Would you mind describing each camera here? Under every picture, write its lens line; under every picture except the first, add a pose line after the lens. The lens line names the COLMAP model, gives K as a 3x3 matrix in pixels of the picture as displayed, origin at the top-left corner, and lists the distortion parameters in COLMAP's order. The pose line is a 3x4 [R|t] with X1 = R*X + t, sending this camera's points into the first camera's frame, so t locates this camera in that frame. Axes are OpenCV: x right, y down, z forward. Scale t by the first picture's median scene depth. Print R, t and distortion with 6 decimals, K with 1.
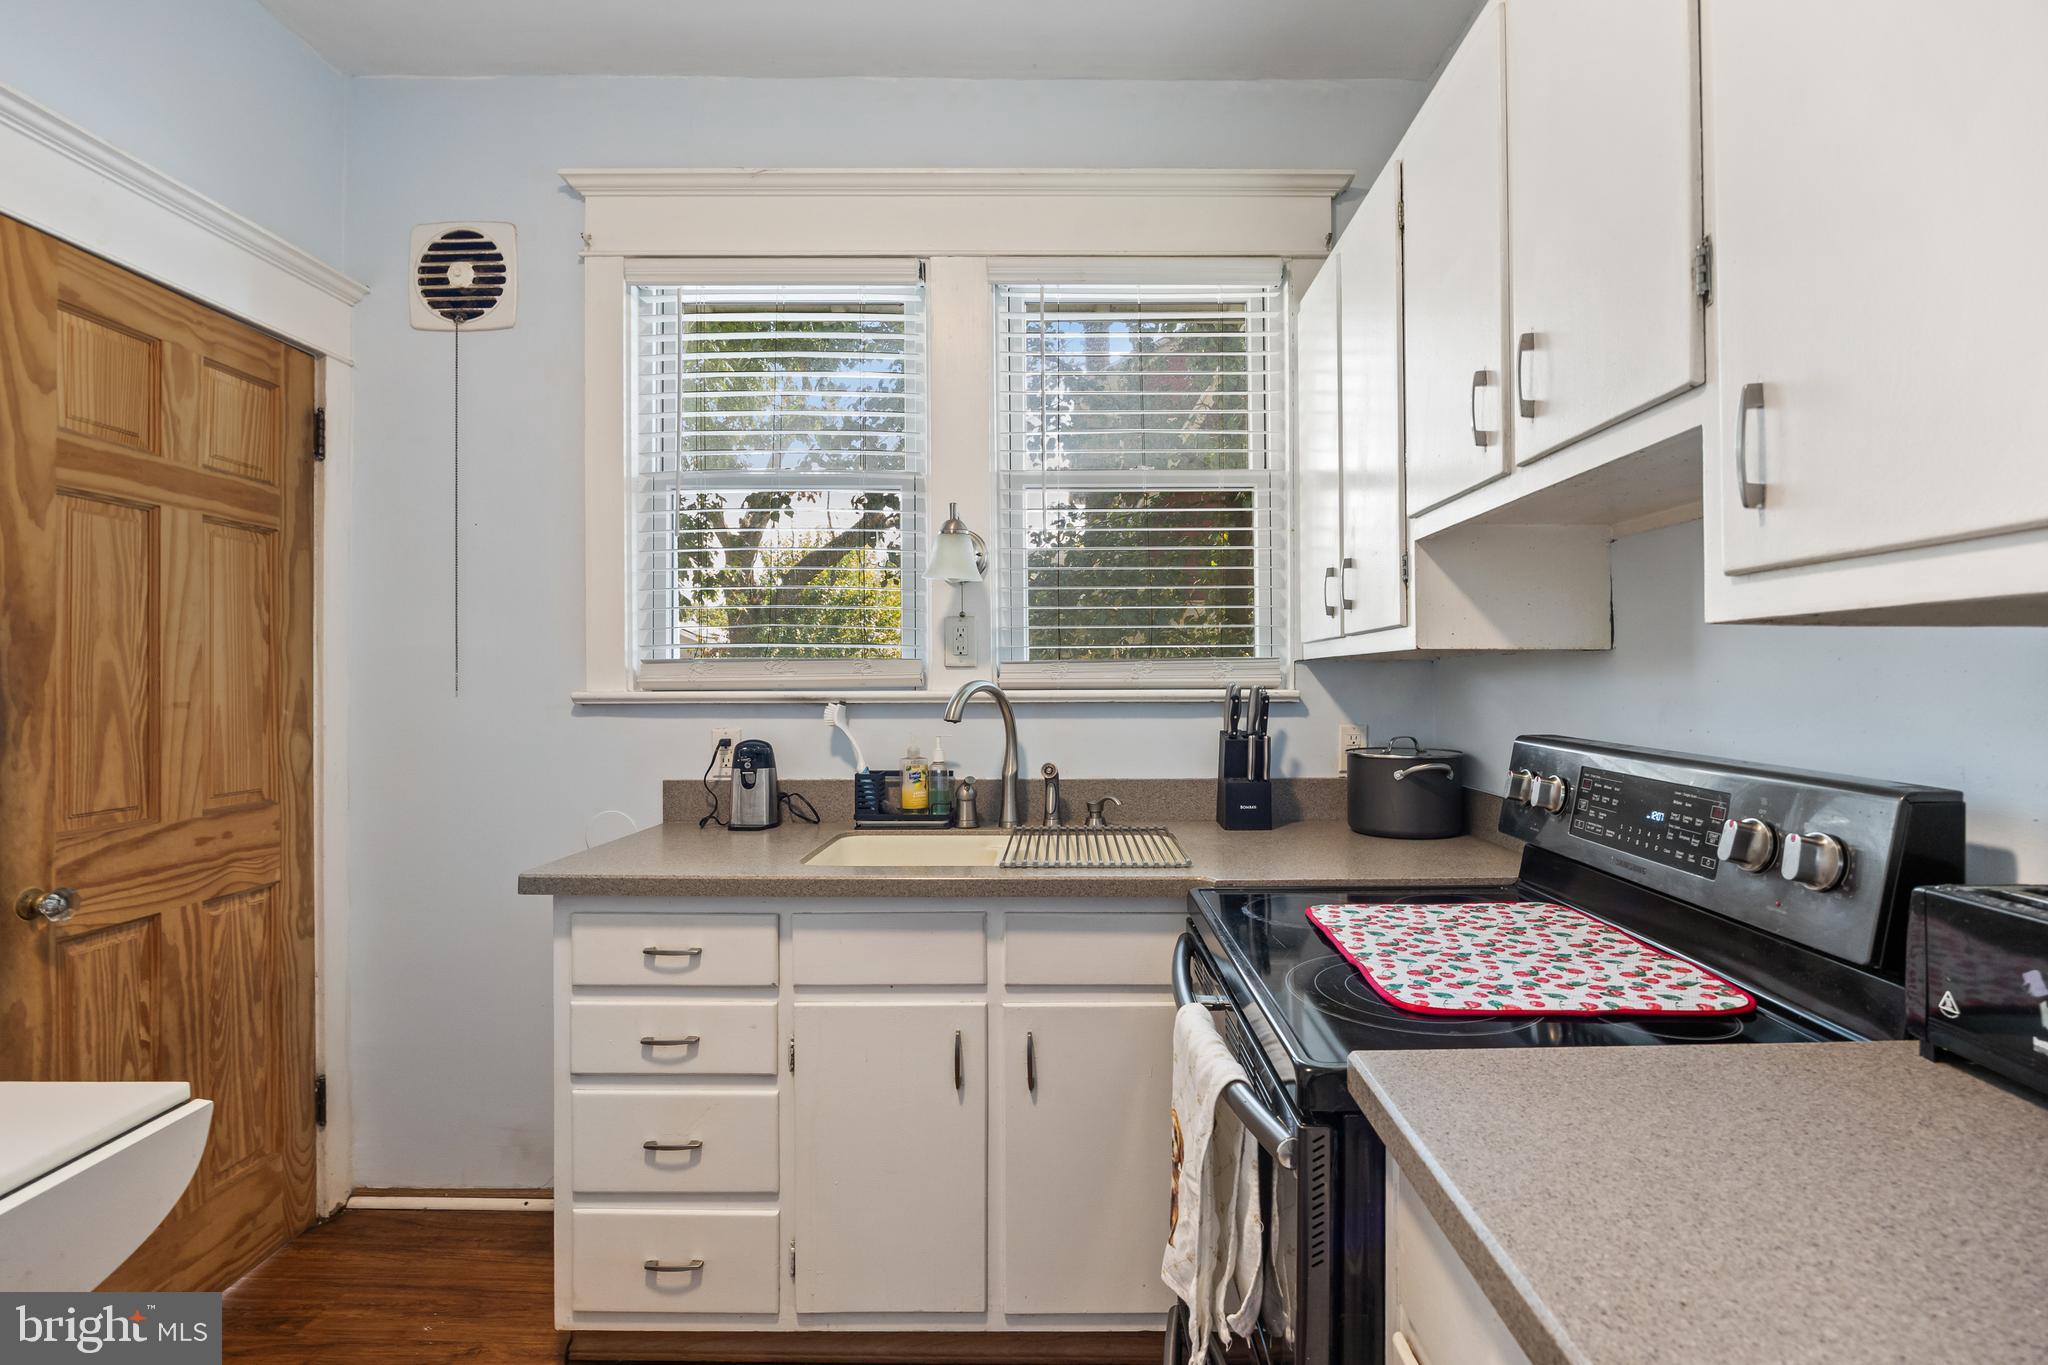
lens RADIAL K [[968.8, 0, 1059.1], [0, 968.8, 678.4], [0, 0, 1]] dist [-0.013907, 0.000707]
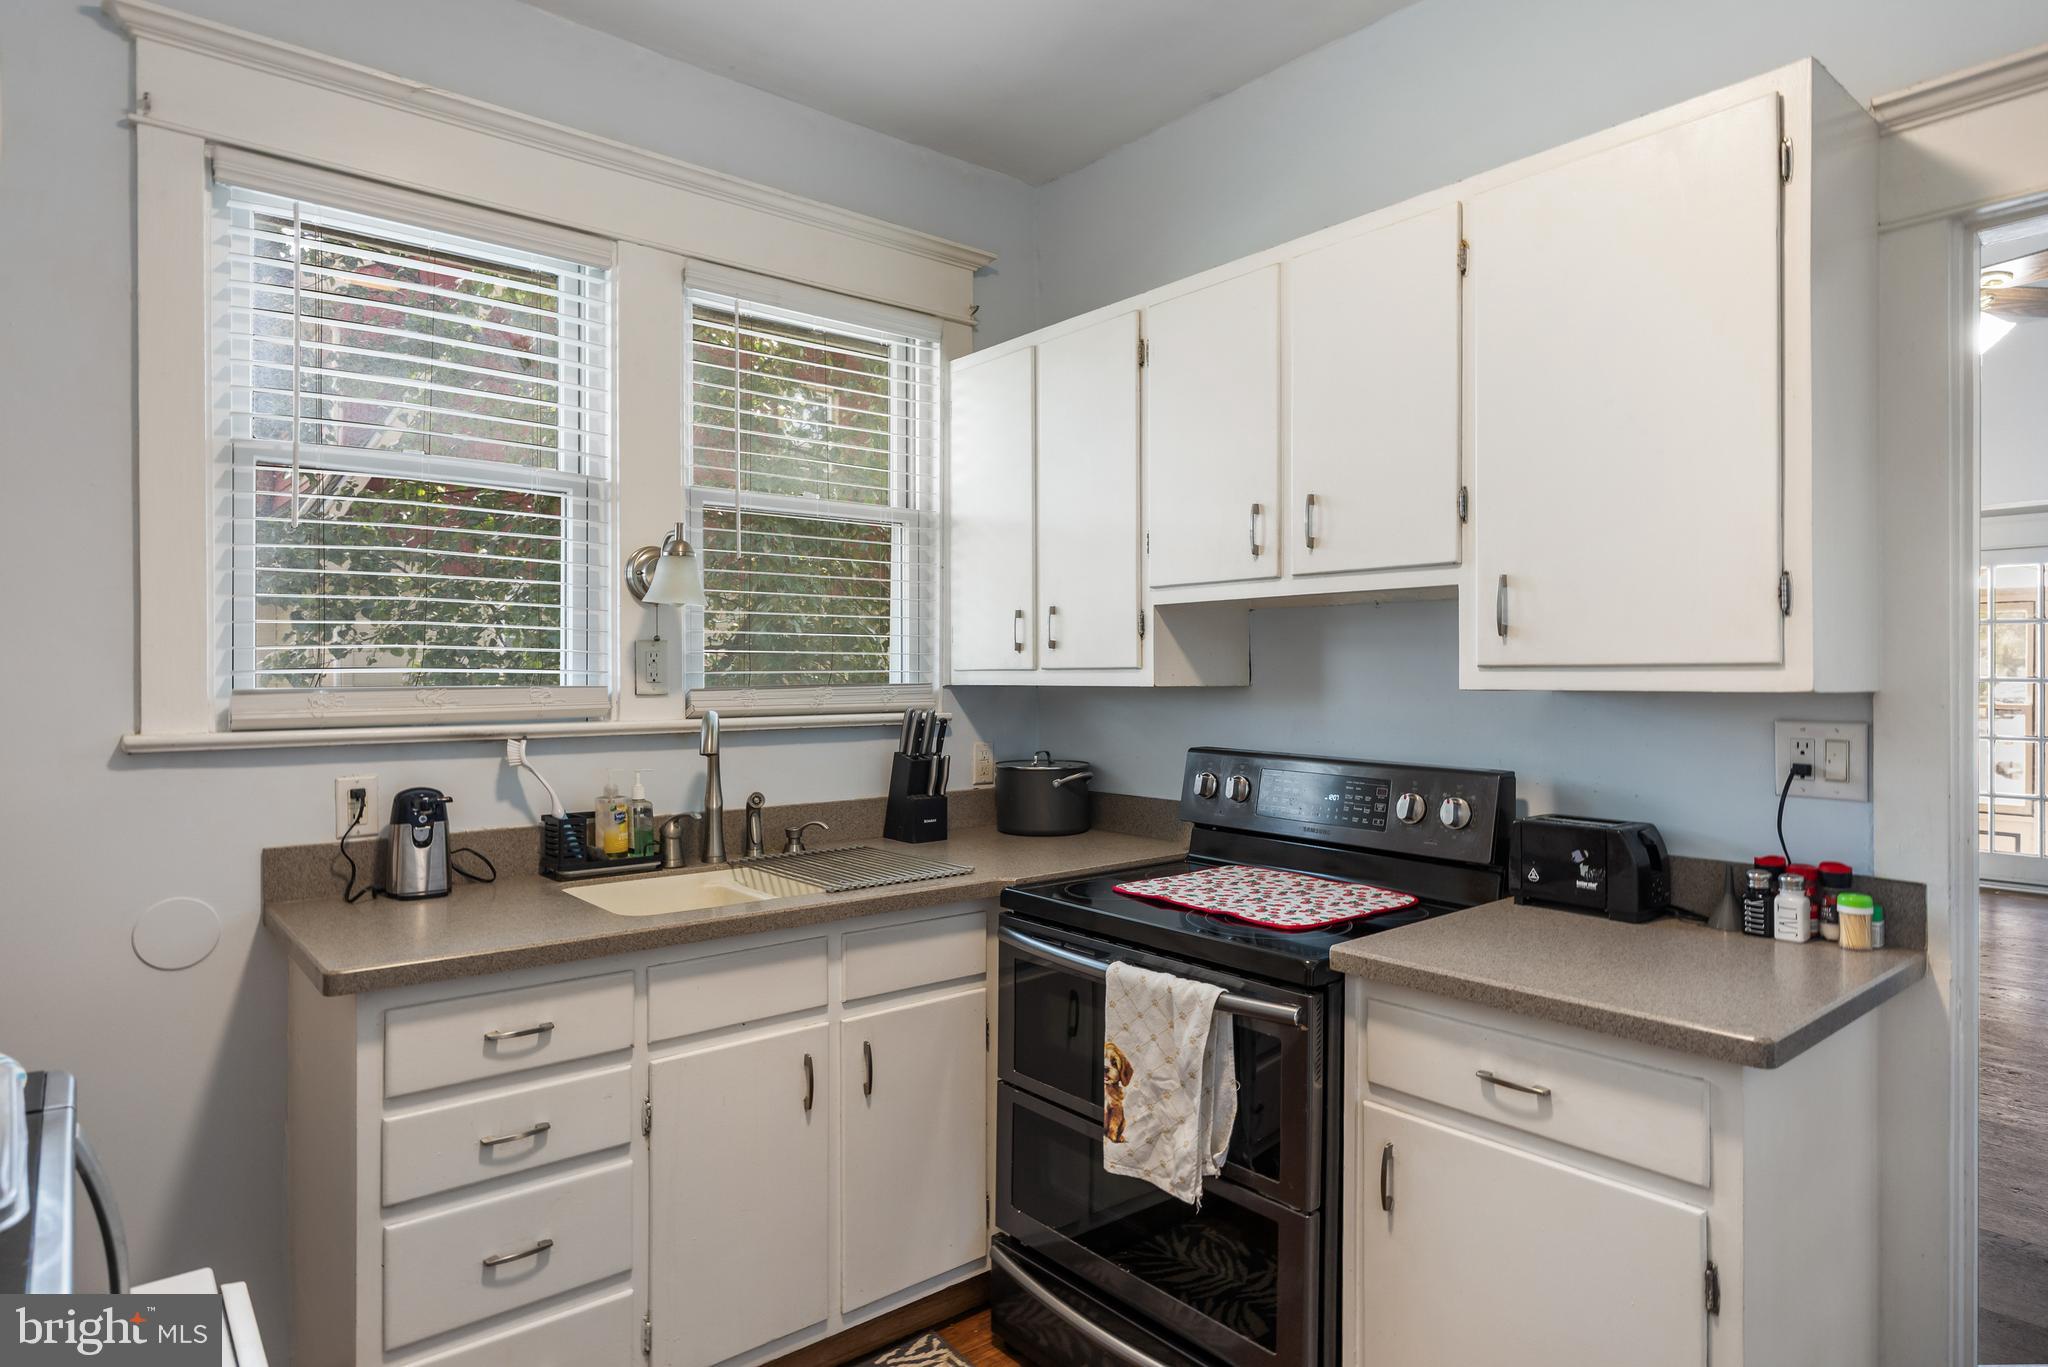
lens RADIAL K [[1158.8, 0, 1023.3], [0, 1158.8, 678.1], [0, 0, 1]] dist [0.004671, -0.004351]
pose [[0.770258, -0.001422, 0.637731, -0.552180], [-0.001218, 0.999992, 0.003701, -0.033423], [-0.637732, -0.003627, 0.770250, -0.080034]]
